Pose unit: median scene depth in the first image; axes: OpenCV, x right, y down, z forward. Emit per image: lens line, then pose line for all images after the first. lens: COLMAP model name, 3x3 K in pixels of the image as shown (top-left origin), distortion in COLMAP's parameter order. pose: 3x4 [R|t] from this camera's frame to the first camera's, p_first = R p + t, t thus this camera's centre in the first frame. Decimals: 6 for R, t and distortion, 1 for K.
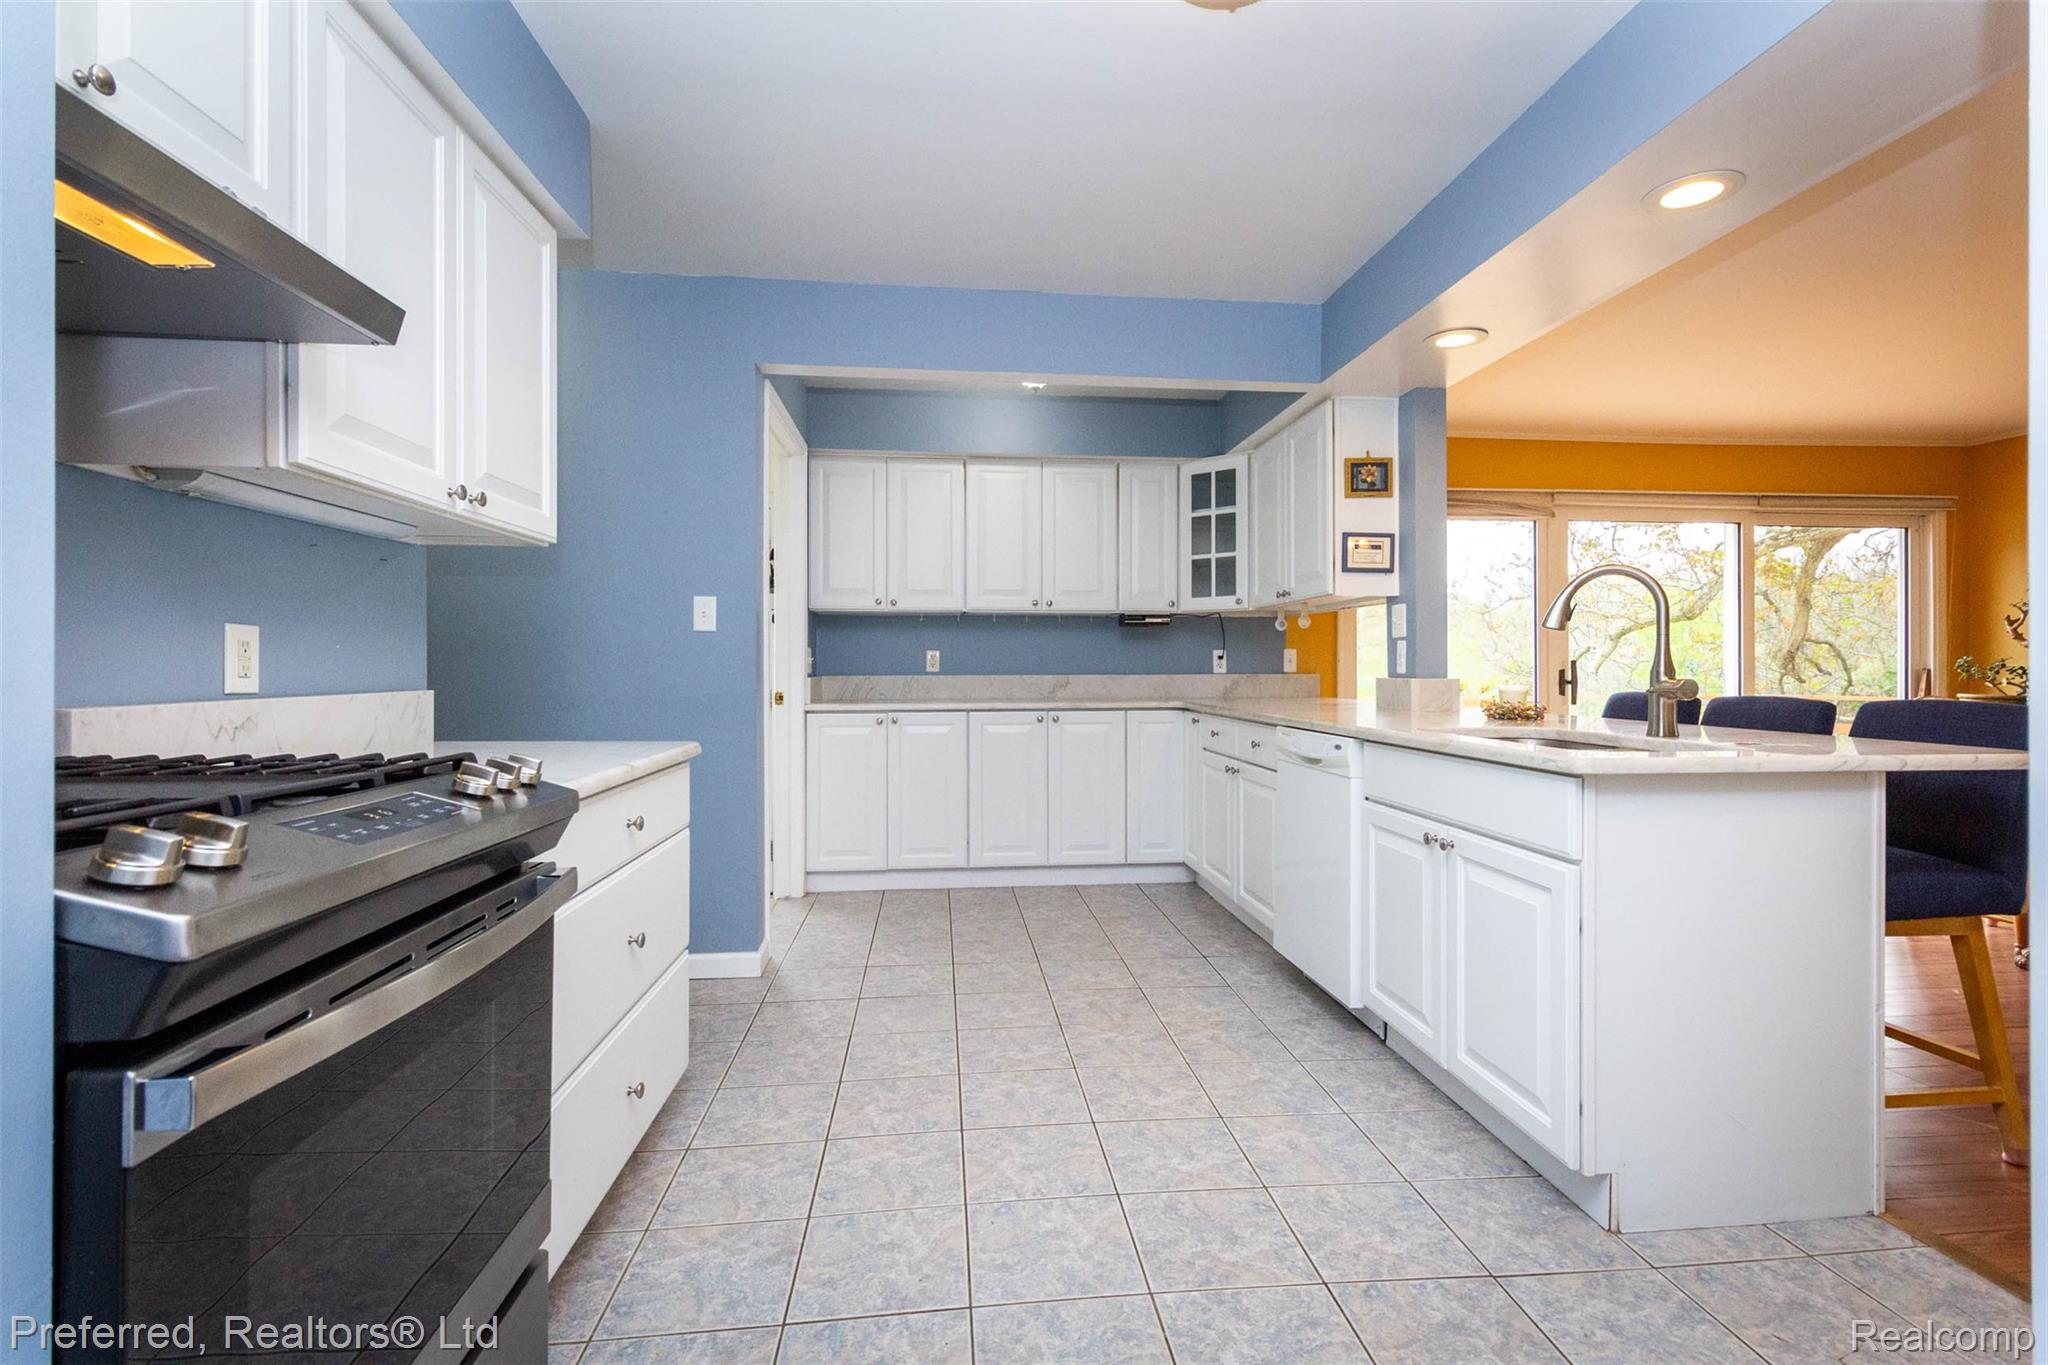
lens RADIAL K [[960.3, 0, 1068.3], [0, 960.3, 667.5], [0, 0, 1]] dist [0.001547, -0.001018]
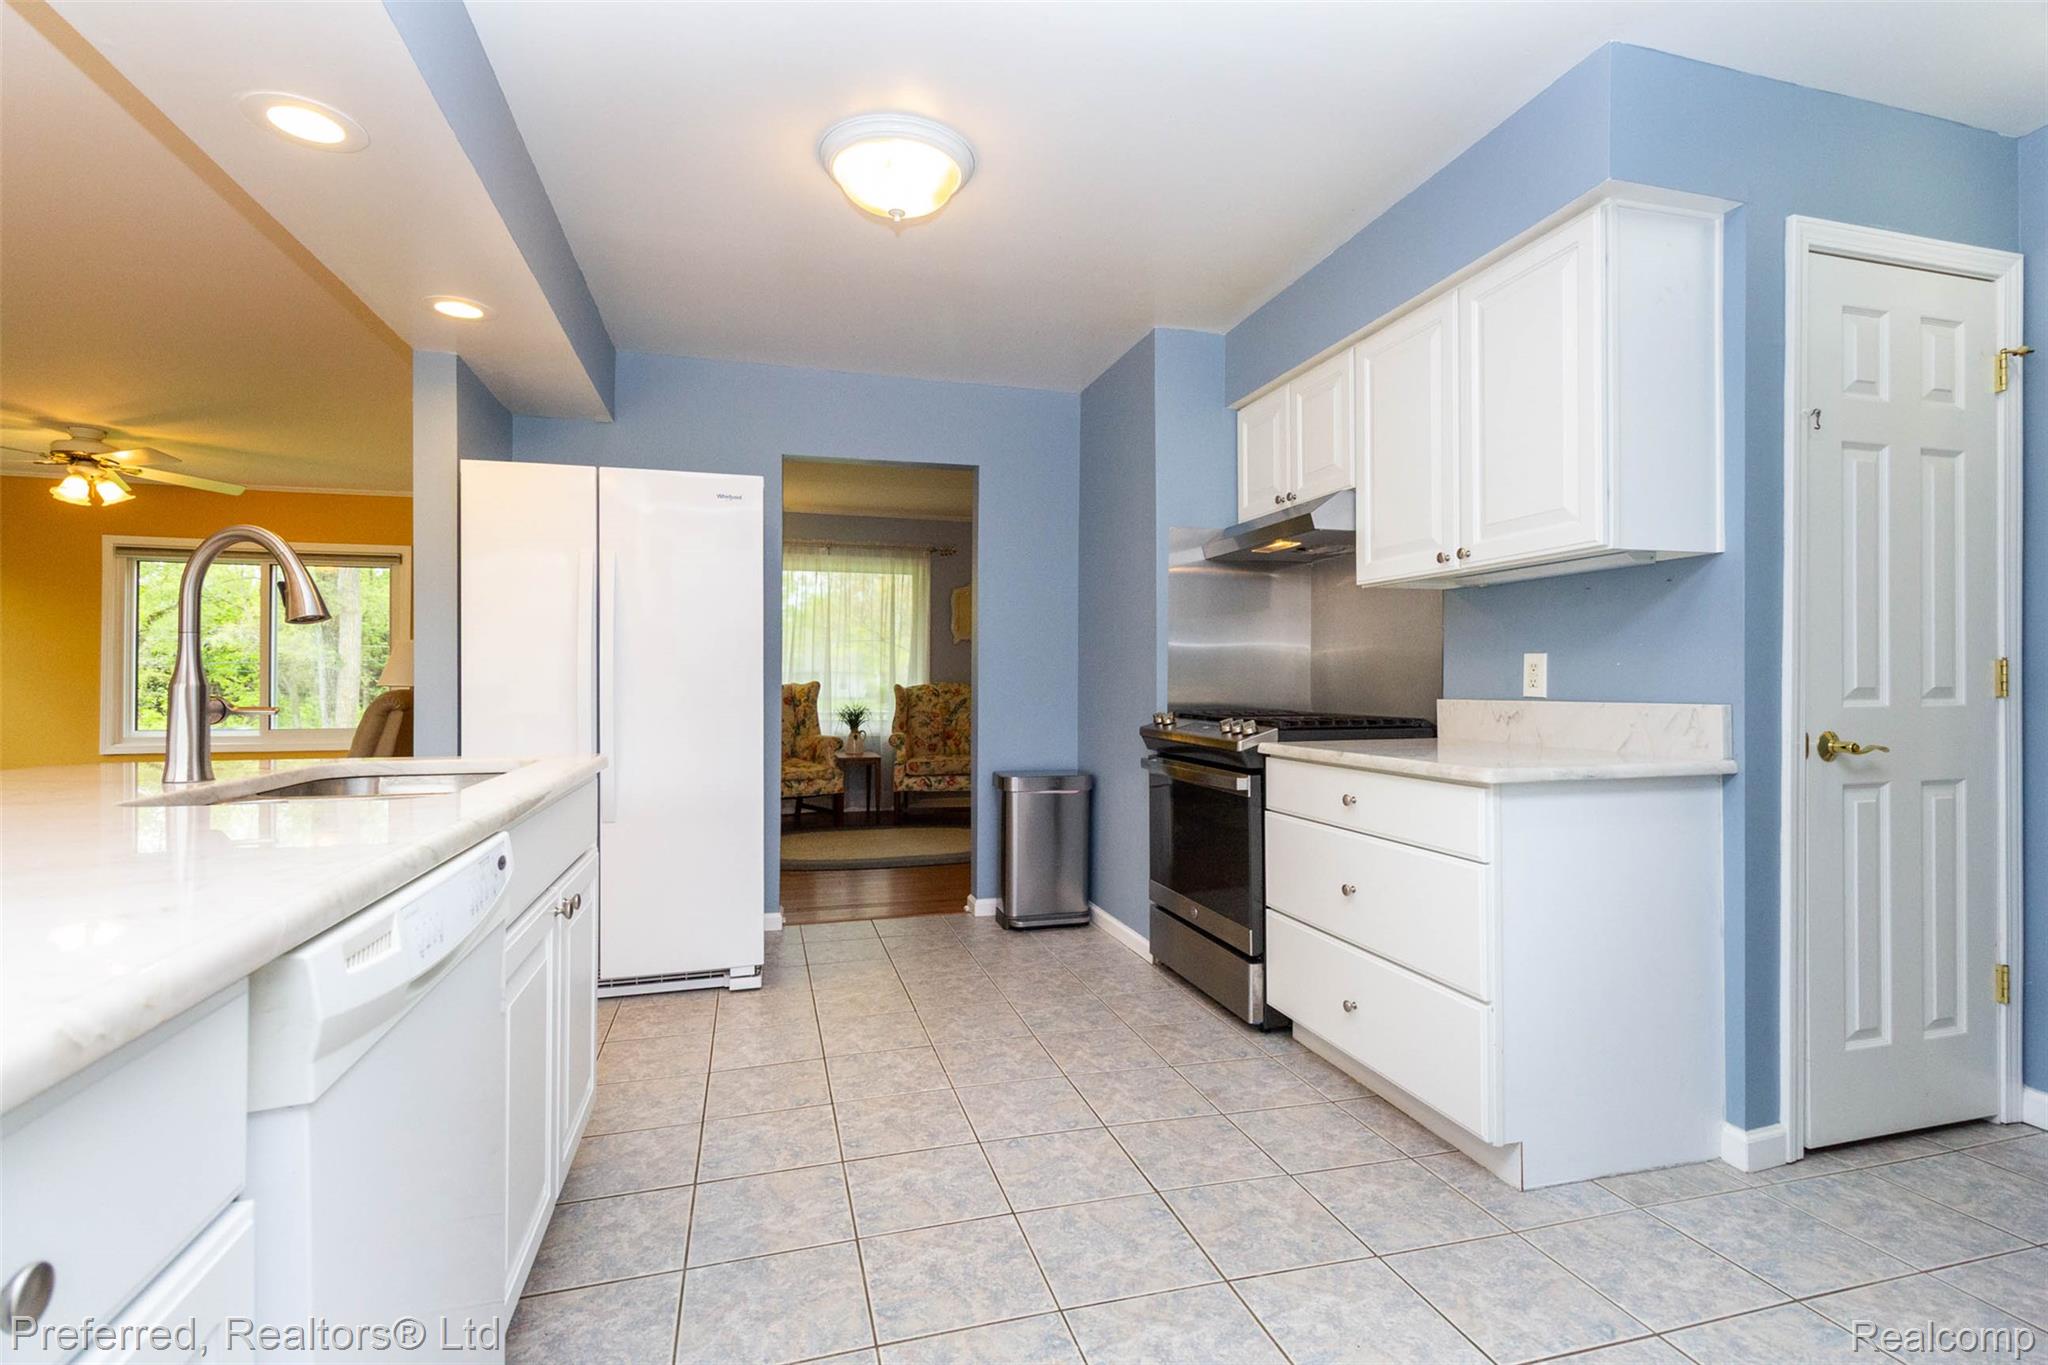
lens RADIAL K [[960.3, 0, 1077.4], [0, 960.3, 675.5], [0, 0, 1]] dist [0.001547, -0.001018]
pose [[-0.982107, -0.001951, -0.188314, 0.156864], [-0.000760, 0.999979, -0.006397, 0.002001], [0.188322, -0.006140, -0.982088, 2.200425]]
